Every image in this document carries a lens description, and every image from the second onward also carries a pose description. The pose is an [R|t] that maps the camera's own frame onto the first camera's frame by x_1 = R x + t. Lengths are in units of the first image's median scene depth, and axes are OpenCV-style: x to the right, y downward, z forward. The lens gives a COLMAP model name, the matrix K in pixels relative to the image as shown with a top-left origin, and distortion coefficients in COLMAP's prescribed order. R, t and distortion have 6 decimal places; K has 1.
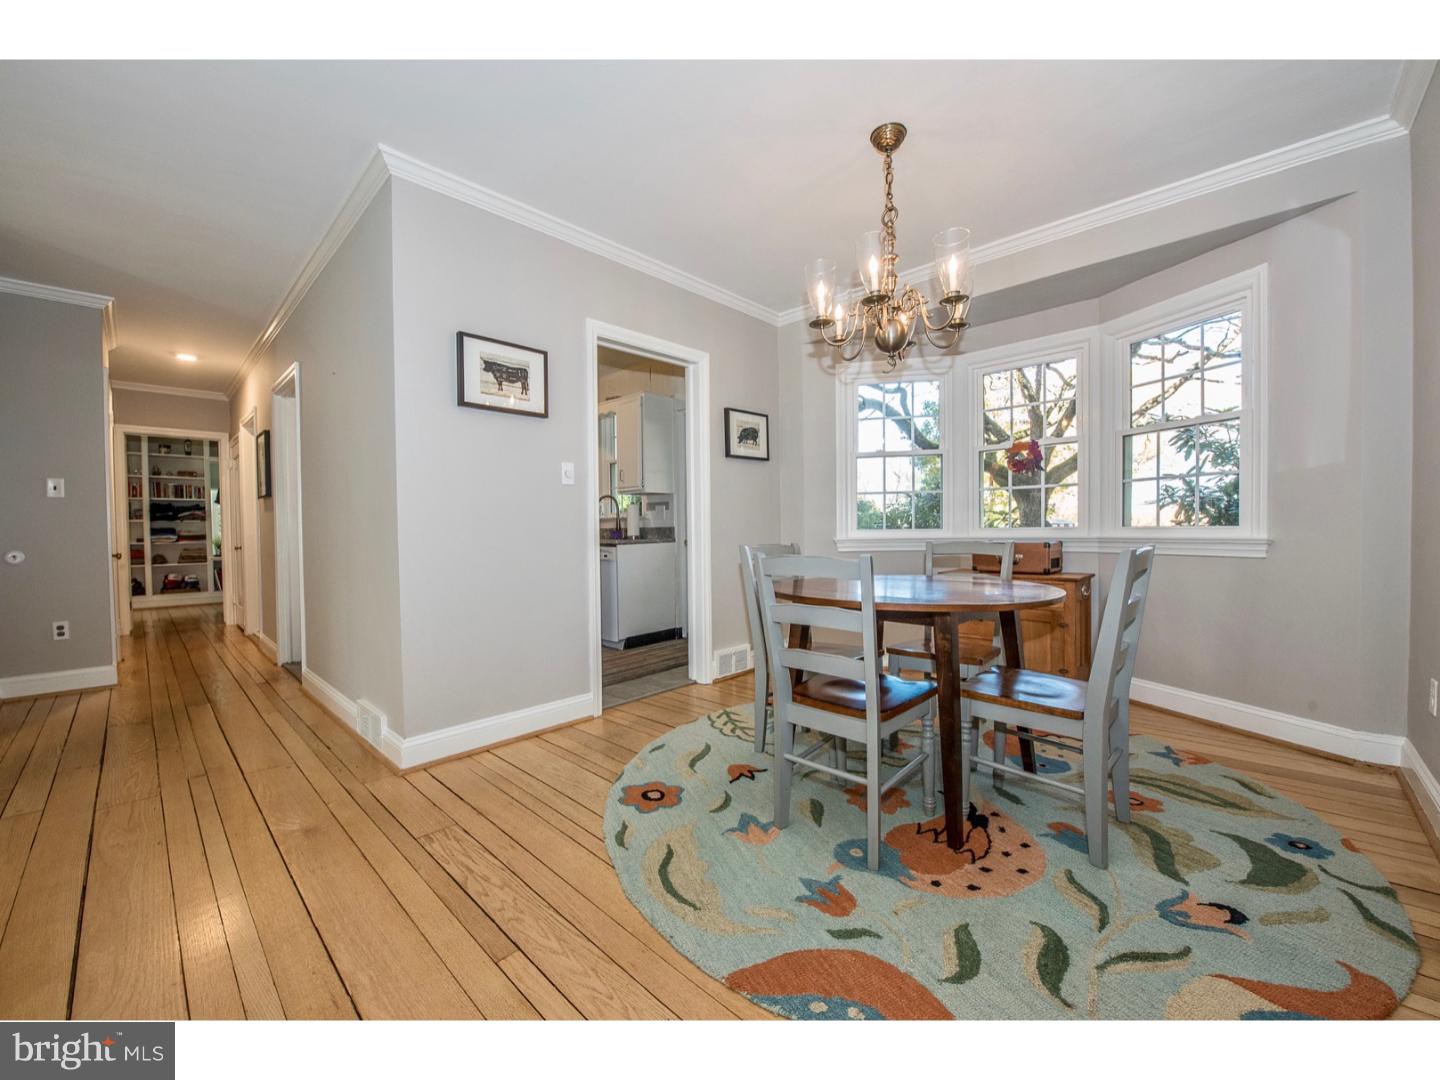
lens RADIAL K [[569.6, 0, 720.0], [0, 569.6, 540.0], [0, 0, 1]] dist [-0.017240, -0.002966]
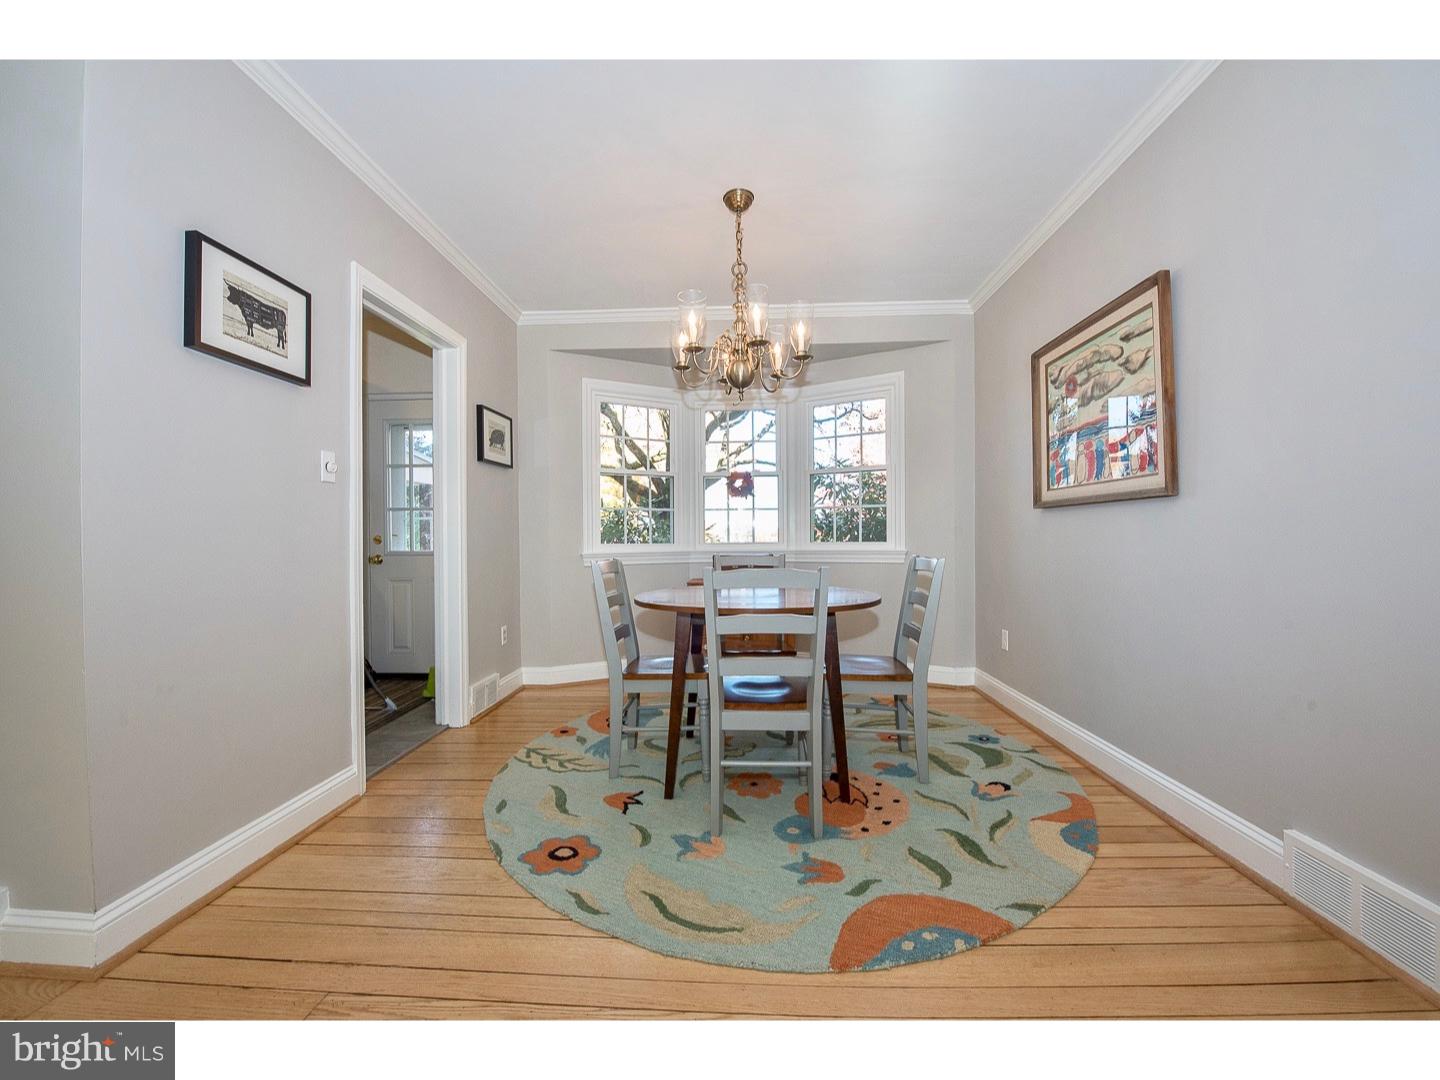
lens RADIAL K [[569.6, 0, 720.0], [0, 569.6, 540.0], [0, 0, 1]] dist [-0.017240, -0.002966]
pose [[0.756100, 0.006021, 0.654429, -0.414069], [0.009395, 0.999755, -0.020053, -0.005170], [-0.654389, 0.021310, 0.755858, 0.152544]]
